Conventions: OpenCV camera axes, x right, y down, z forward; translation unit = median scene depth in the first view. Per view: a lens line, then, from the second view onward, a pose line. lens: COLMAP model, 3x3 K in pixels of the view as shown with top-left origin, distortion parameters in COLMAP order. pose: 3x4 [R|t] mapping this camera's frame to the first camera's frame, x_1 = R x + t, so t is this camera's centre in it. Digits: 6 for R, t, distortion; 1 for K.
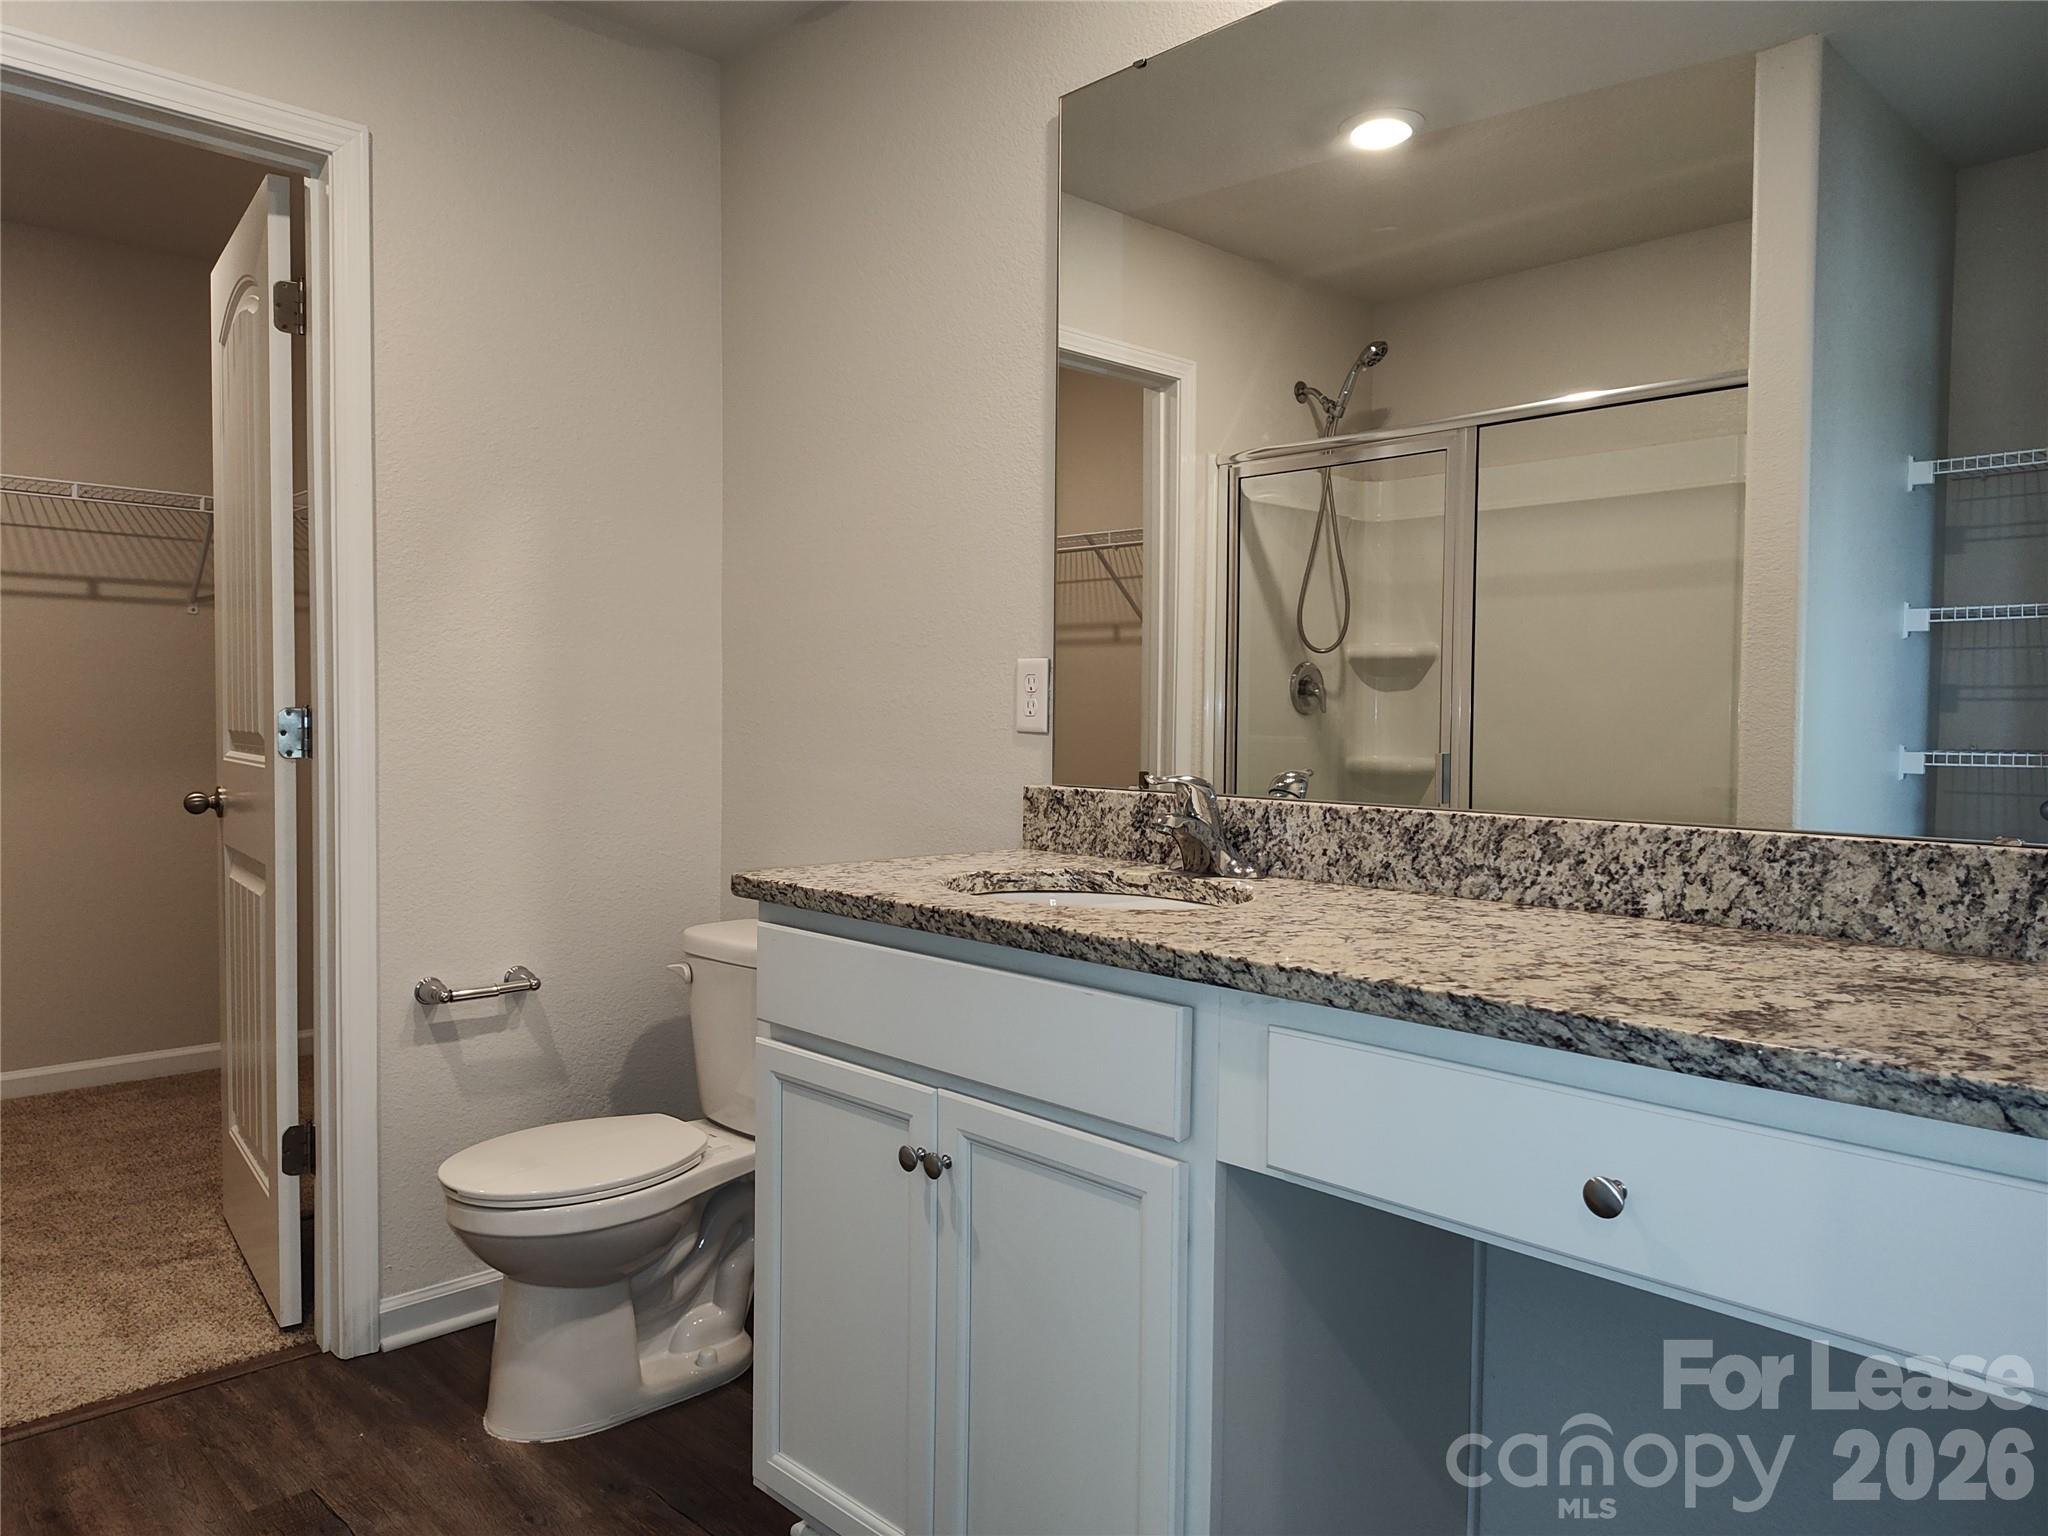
lens RADIAL K [[1397.0, 0, 1024.0], [0, 1397.0, 768.0], [0, 0, 1]] dist [0.007203, -0.001392]
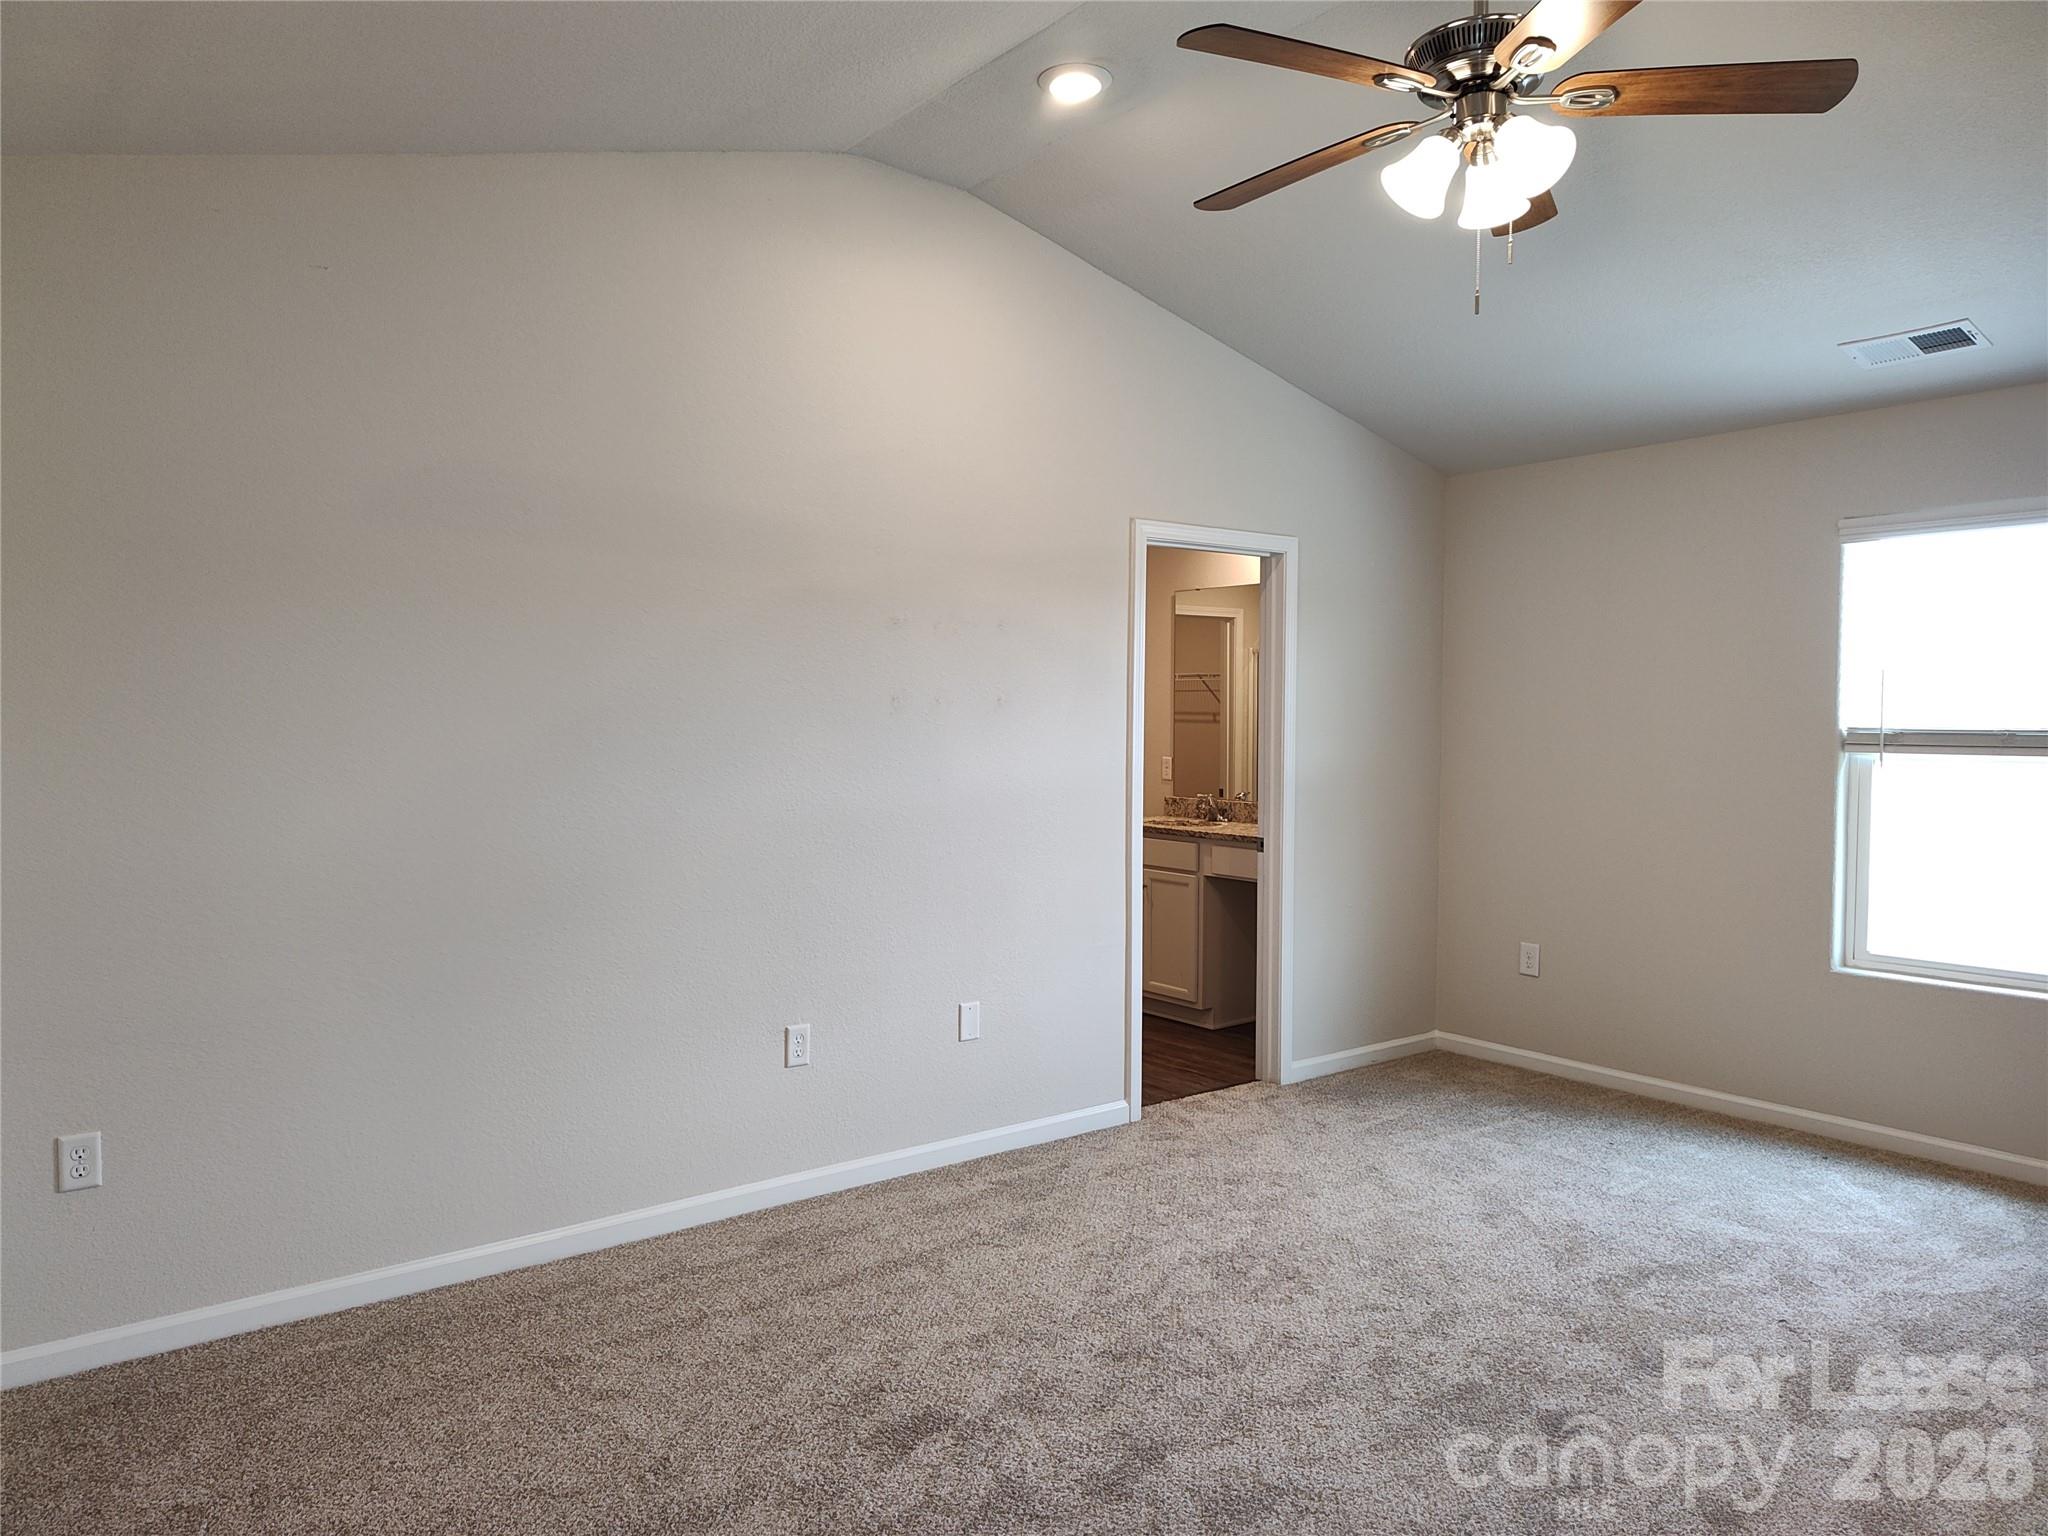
lens RADIAL K [[1397.0, 0, 1024.0], [0, 1397.0, 768.0], [0, 0, 1]] dist [0.007203, -0.001392]
pose [[0.994277, -0.002963, -0.106791, 0.024231], [0.002693, 0.999993, -0.002668, -0.050460], [0.106798, 0.002365, 0.994278, -2.491158]]
